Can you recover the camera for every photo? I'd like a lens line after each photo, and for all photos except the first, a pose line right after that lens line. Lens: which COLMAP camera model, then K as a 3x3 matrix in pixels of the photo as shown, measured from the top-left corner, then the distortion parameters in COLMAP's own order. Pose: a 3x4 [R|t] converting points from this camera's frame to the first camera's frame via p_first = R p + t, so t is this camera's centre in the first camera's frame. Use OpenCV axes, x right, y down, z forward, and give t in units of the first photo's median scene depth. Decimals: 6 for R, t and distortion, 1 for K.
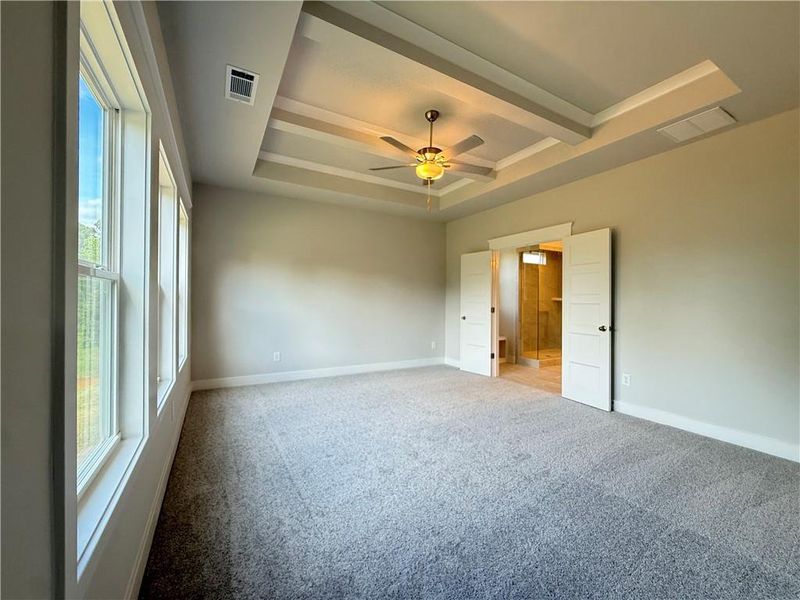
lens RADIAL K [[318.9, 0, 398.9], [0, 318.9, 299.0], [0, 0, 1]] dist [-0.000374, 0.000097]
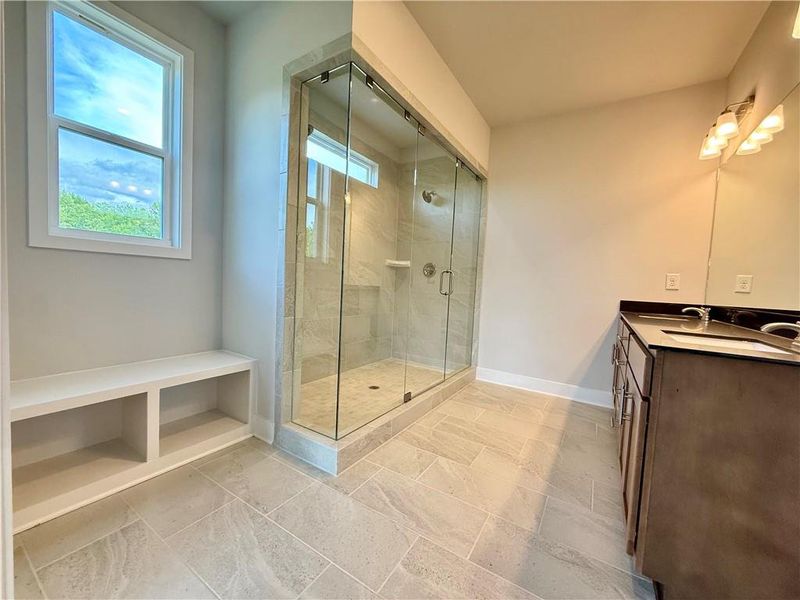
lens RADIAL K [[318.9, 0, 398.9], [0, 318.9, 299.0], [0, 0, 1]] dist [-0.000374, 0.000097]
pose [[0.884491, 0.008919, 0.466472, 0.270024], [-0.042858, 0.997143, 0.062197, 0.025940], [-0.464585, -0.075005, 0.882347, 0.555099]]
